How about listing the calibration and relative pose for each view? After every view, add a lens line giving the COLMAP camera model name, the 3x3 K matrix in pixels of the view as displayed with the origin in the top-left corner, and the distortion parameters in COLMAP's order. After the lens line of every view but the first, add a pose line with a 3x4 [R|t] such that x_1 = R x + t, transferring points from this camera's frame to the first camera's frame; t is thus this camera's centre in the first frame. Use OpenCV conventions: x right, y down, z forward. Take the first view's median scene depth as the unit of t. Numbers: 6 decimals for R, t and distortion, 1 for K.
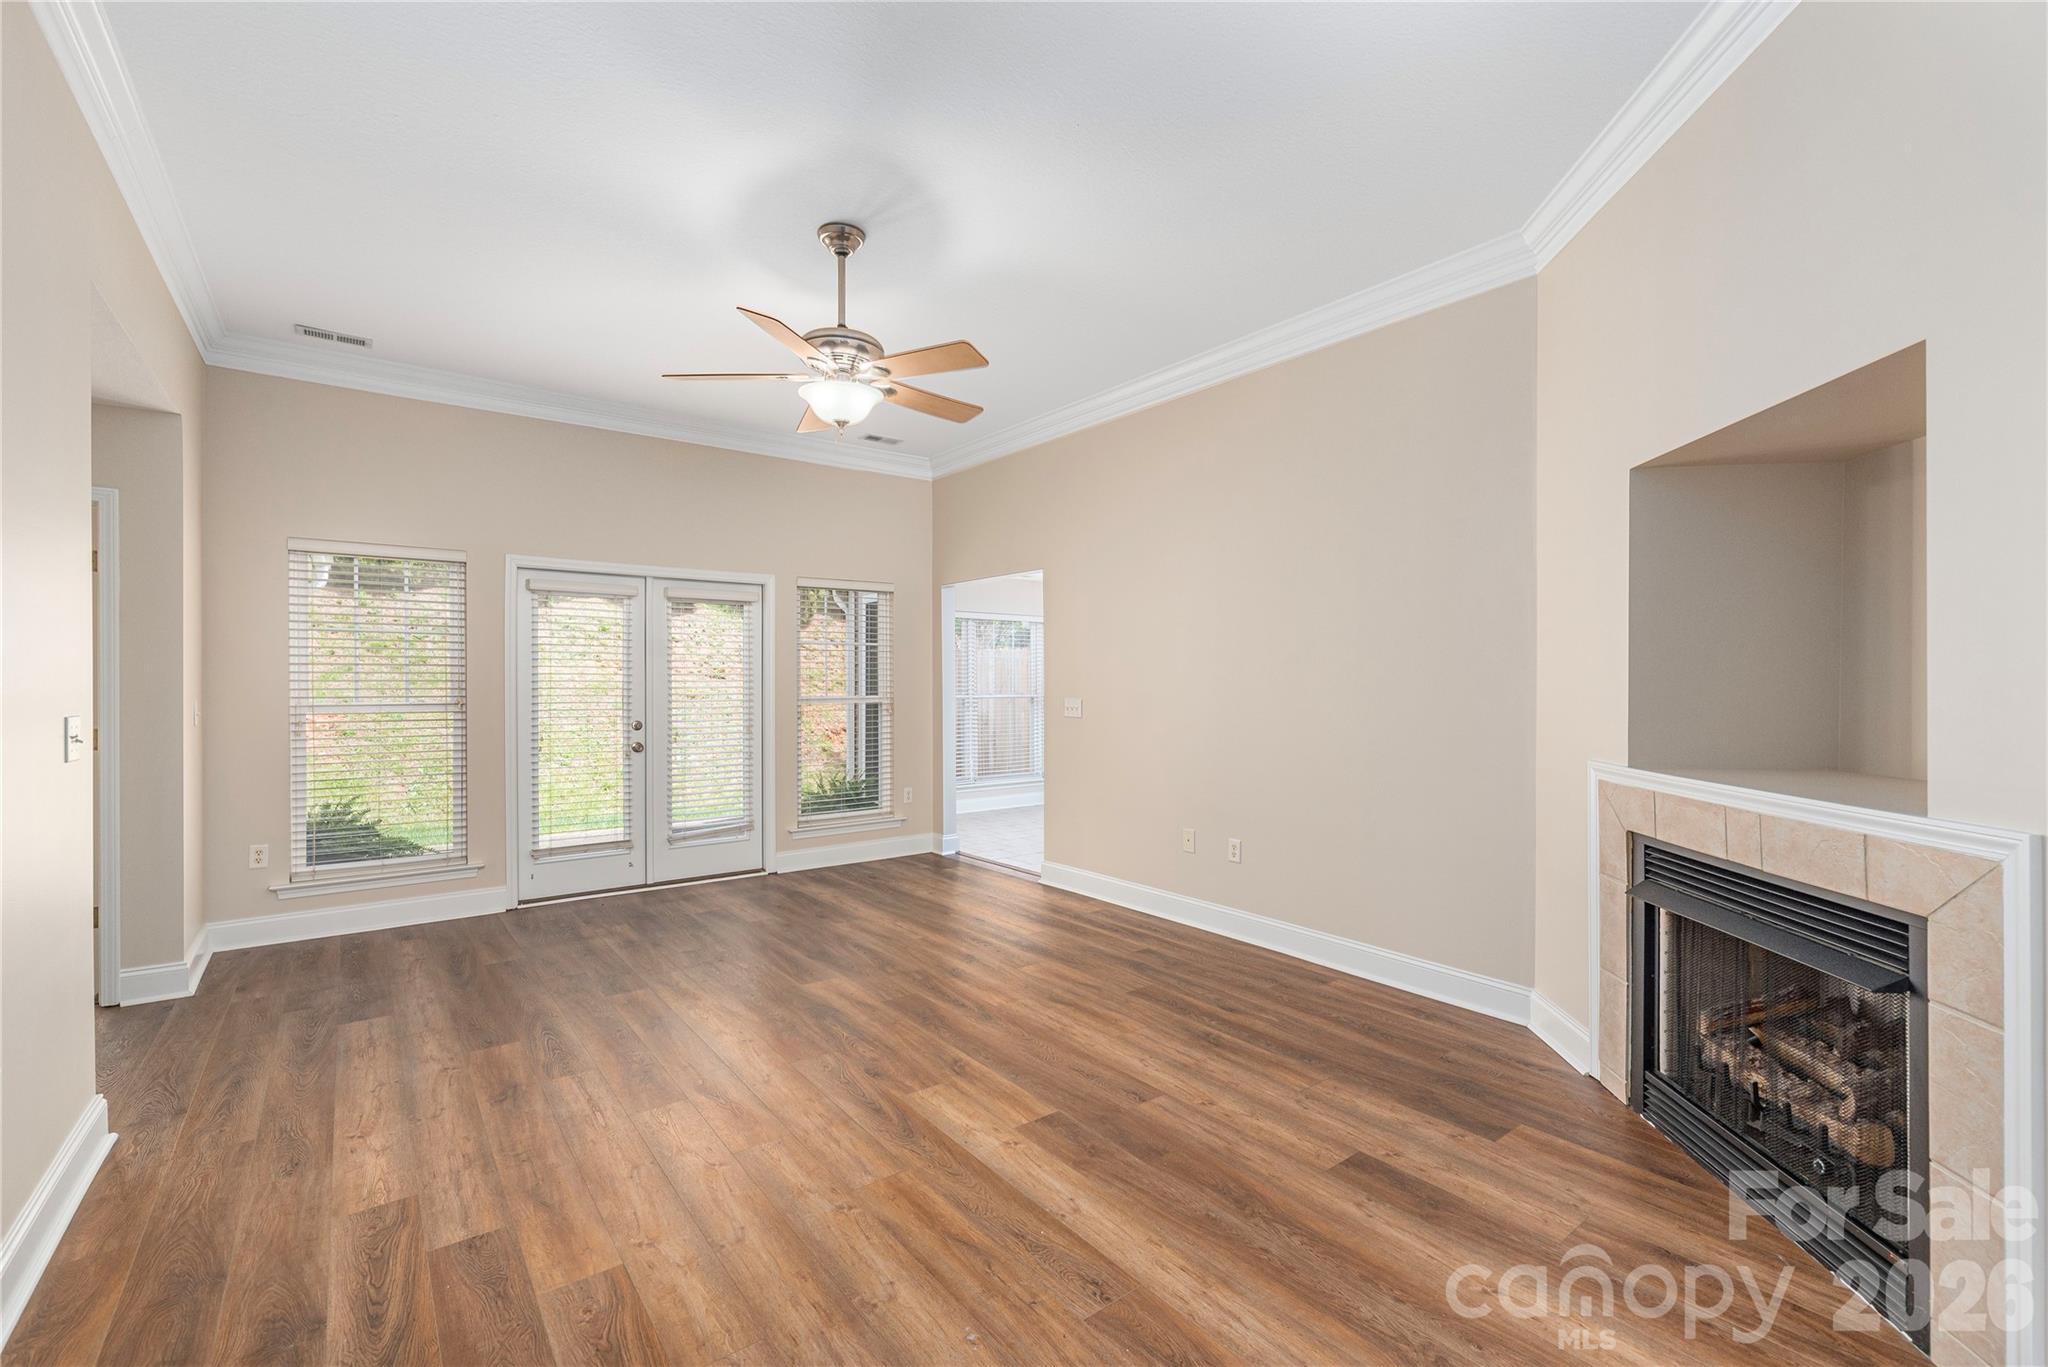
lens RADIAL K [[869.7, 0, 1024.0], [0, 869.7, 683.5], [0, 0, 1]] dist [-0.001187, -0.000347]
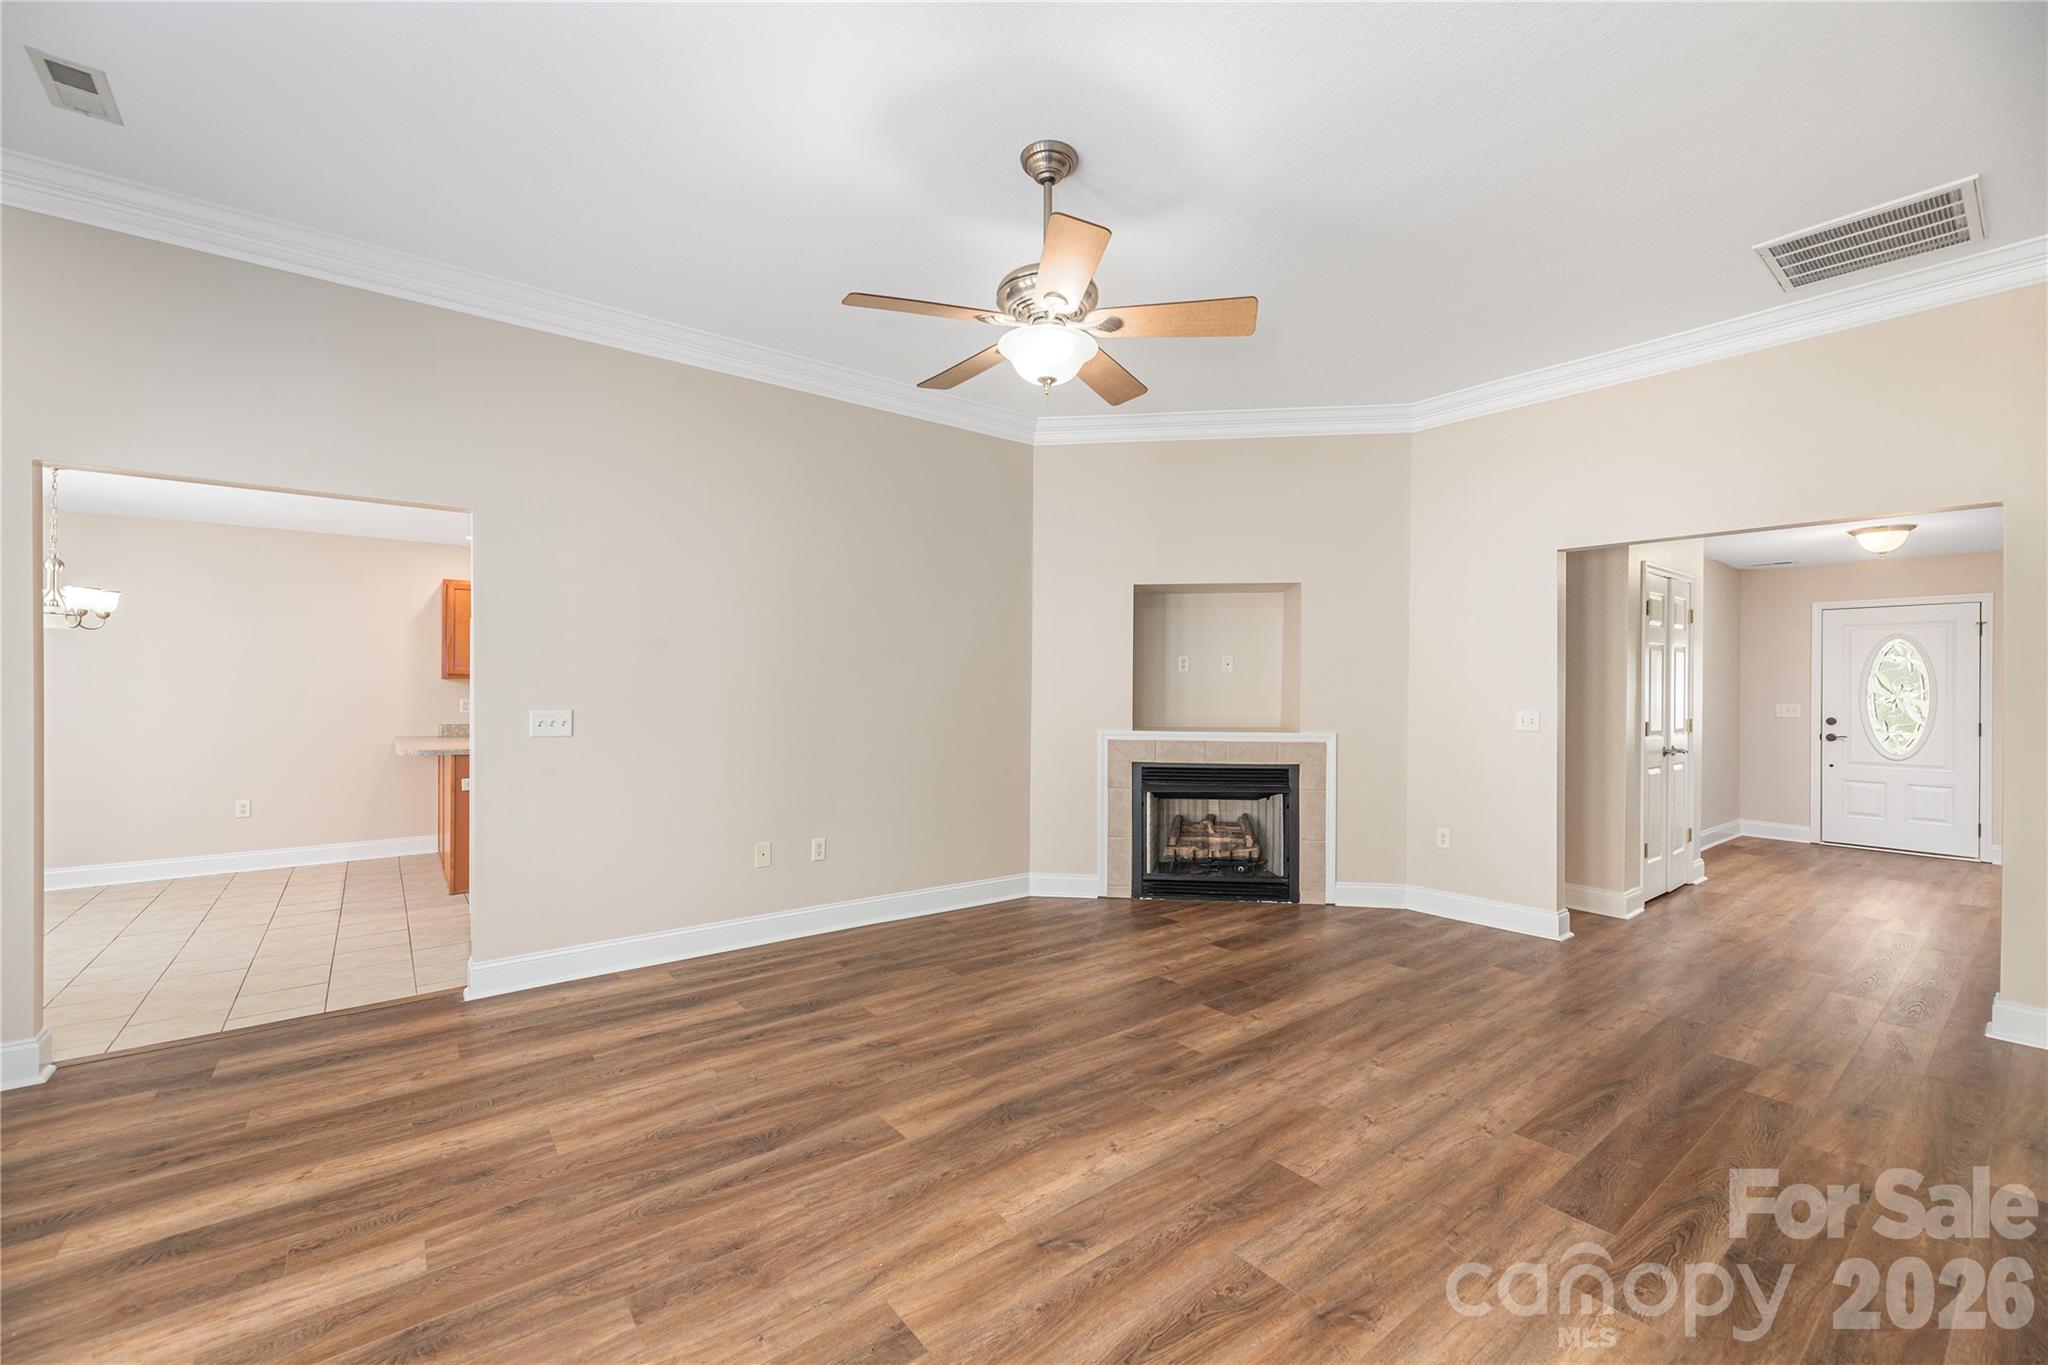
lens RADIAL K [[829.6, 0, 1021.4], [0, 829.6, 690.9], [0, 0, 1]] dist [0.000878, 0.000059]
pose [[-0.002239, -0.004543, 0.999987, -1.224834], [-0.005593, 0.999974, 0.004530, -0.003746], [-0.999982, -0.005583, -0.002264, 1.251784]]
